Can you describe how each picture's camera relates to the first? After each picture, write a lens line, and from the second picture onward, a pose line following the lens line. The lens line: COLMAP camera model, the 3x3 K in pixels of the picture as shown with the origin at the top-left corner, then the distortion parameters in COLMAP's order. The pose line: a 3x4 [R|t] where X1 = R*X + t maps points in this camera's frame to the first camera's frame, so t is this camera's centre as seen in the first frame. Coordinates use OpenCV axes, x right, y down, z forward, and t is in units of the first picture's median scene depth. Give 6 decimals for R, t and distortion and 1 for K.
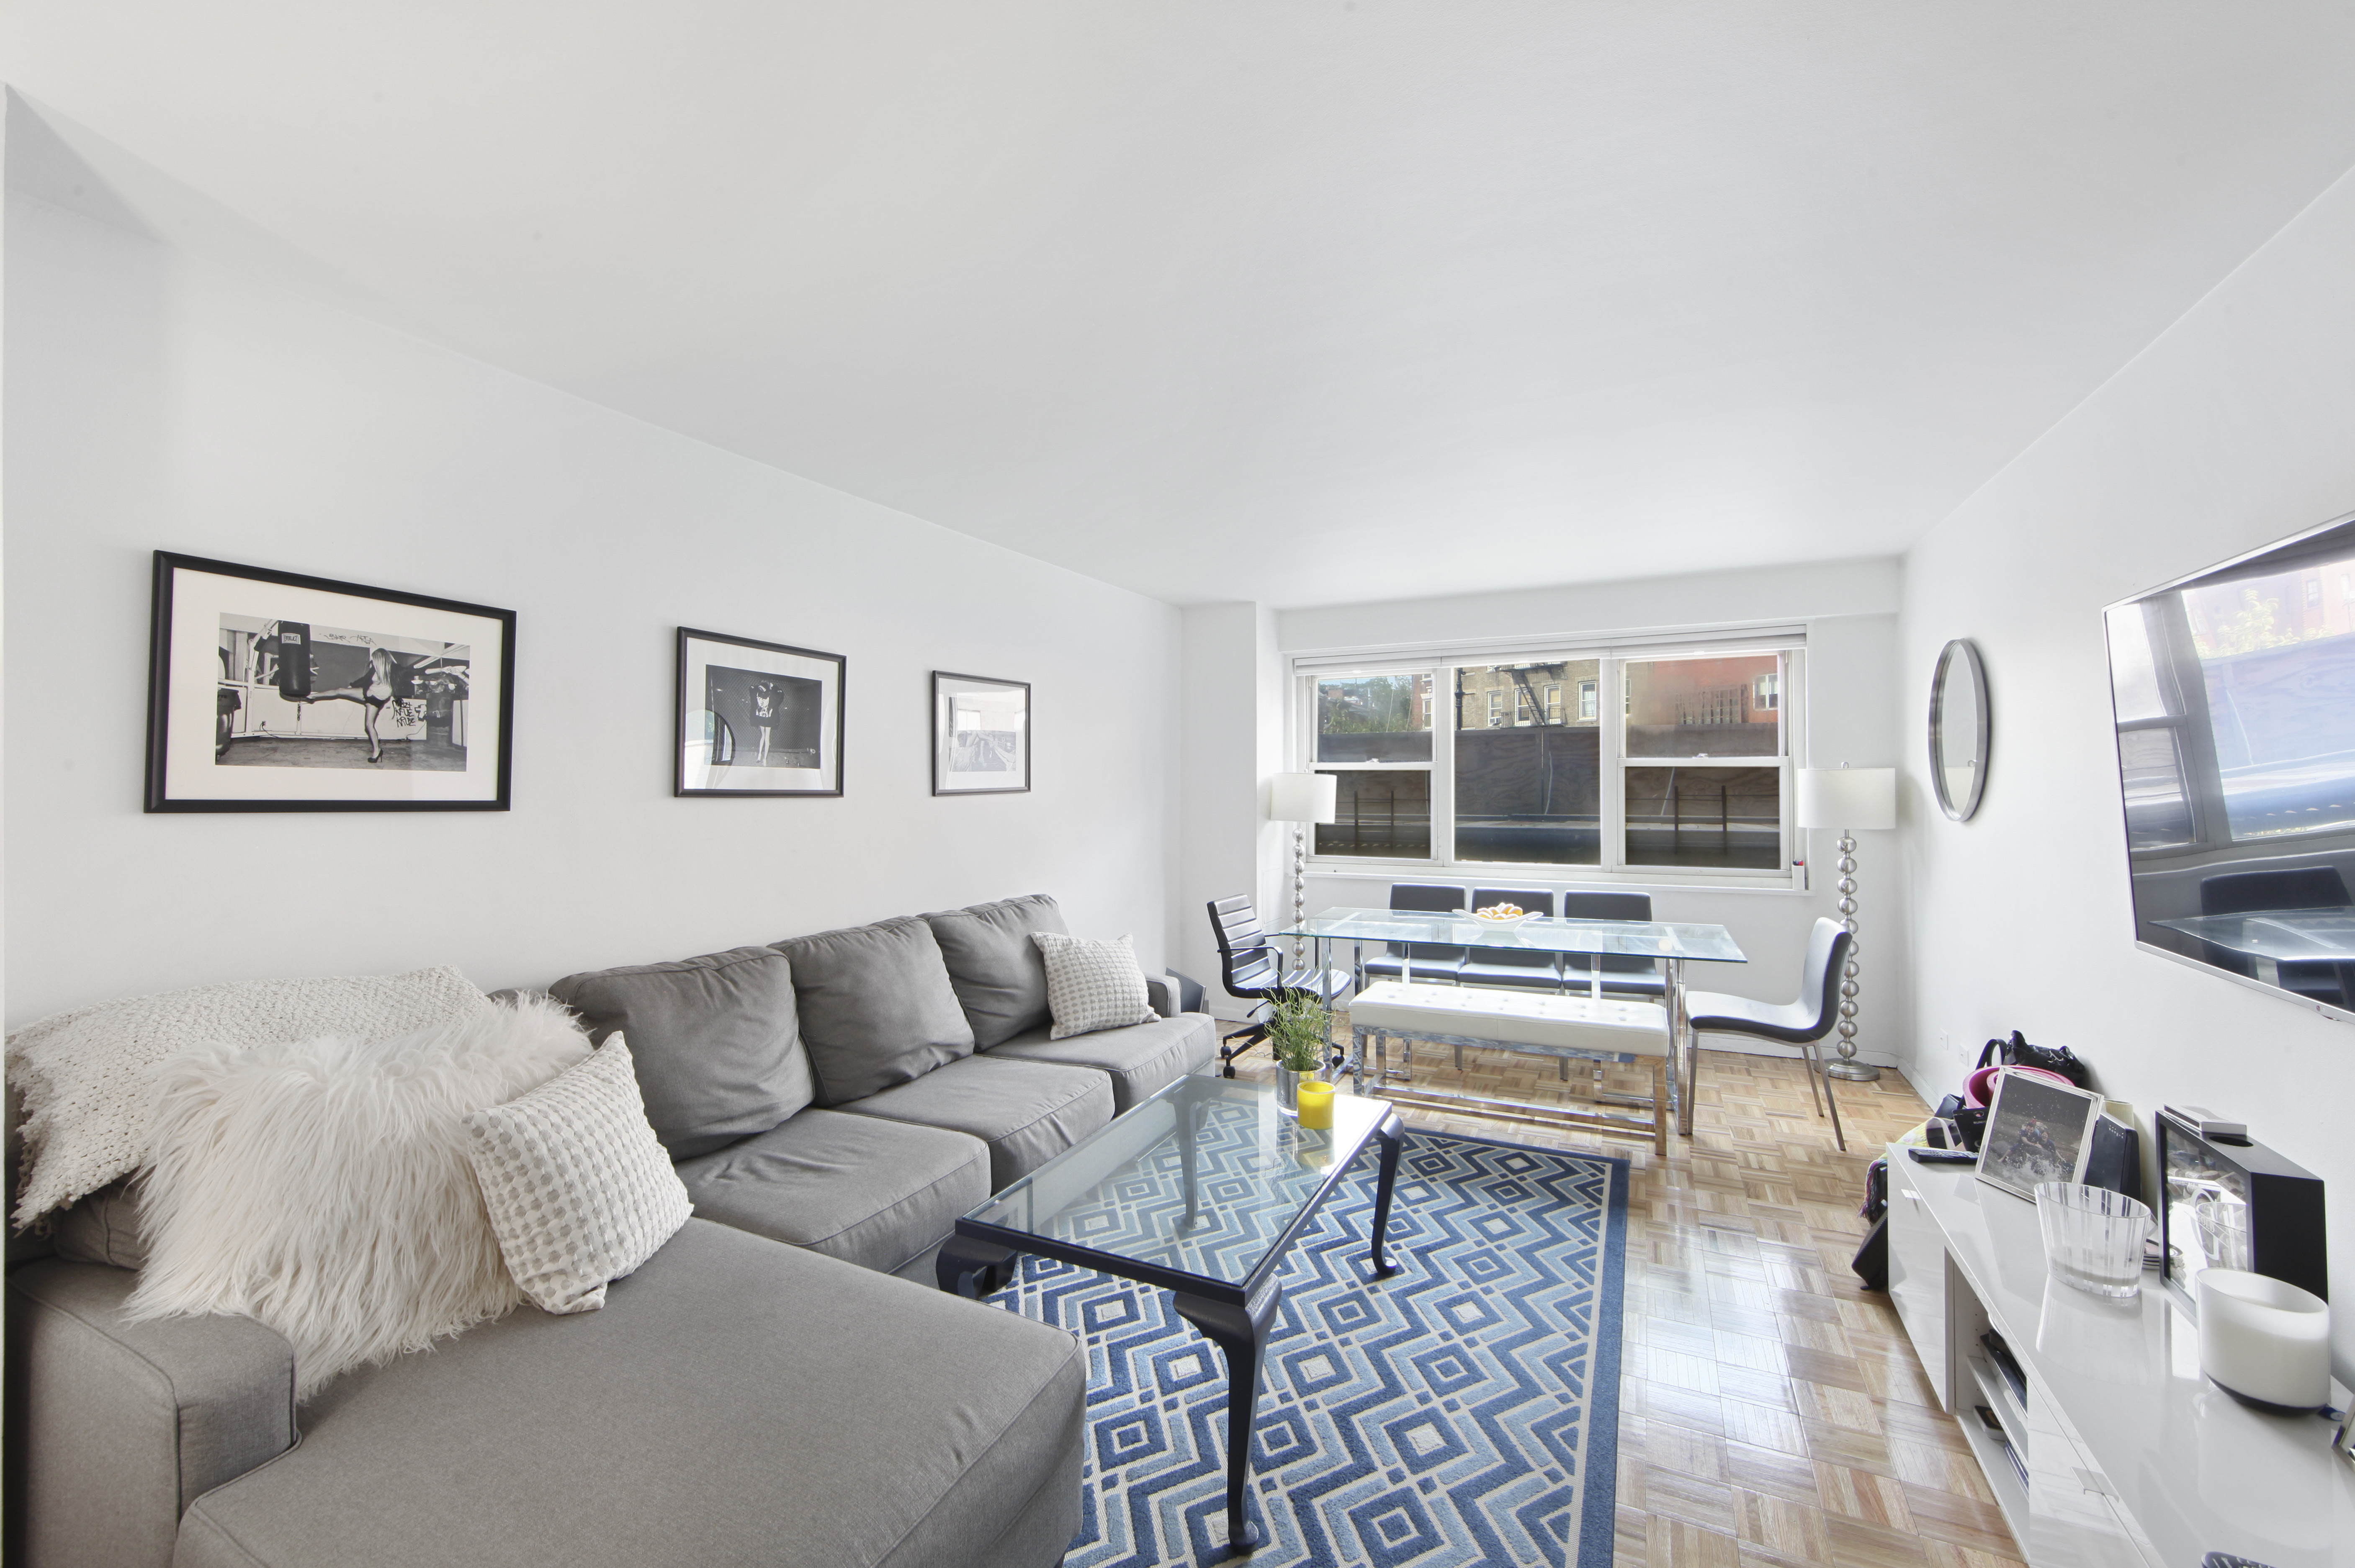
lens RADIAL K [[955.5, 0, 1174.1], [0, 955.5, 790.2], [0, 0, 1]] dist [-0.006431, 0.000712]
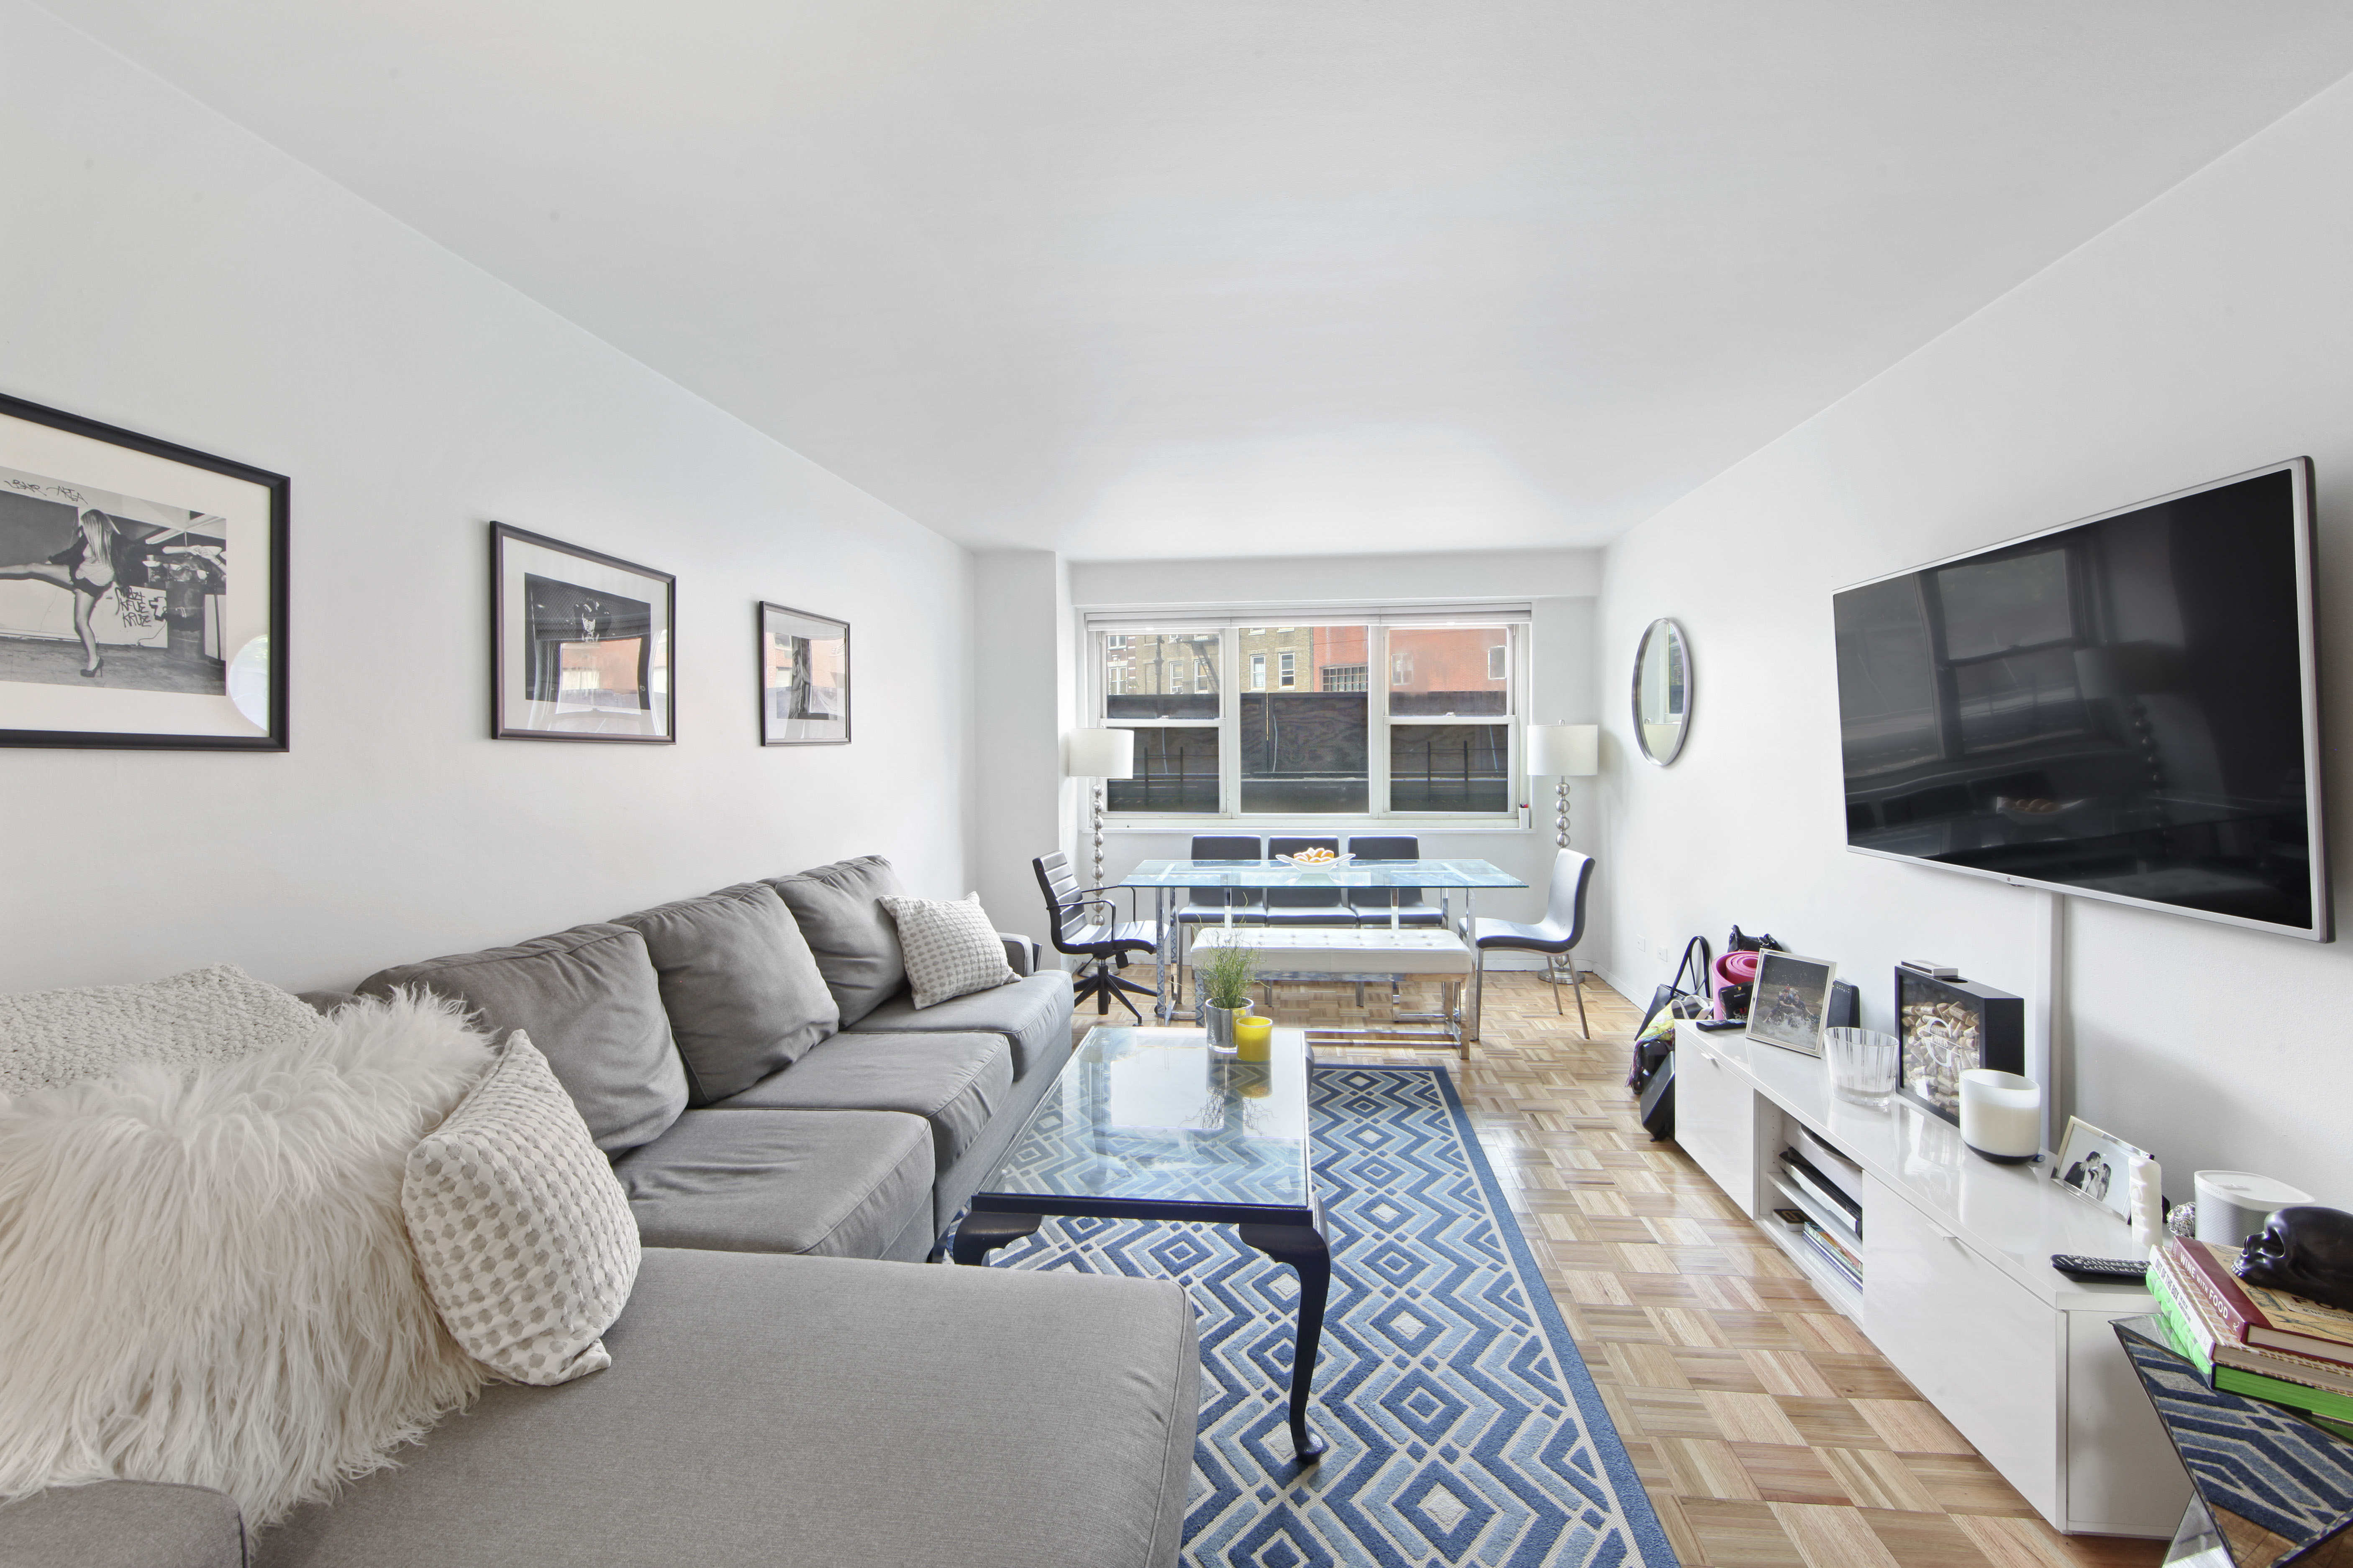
lens RADIAL K [[960.7, 0, 1176.5], [0, 960.7, 784.0], [0, 0, 1]] dist [-0.008155, 0.000659]
pose [[0.936781, -0.014173, 0.349628, -0.280578], [0.005351, 0.999643, 0.026184, 0.027546], [-0.349874, -0.022658, 0.936523, 0.066920]]
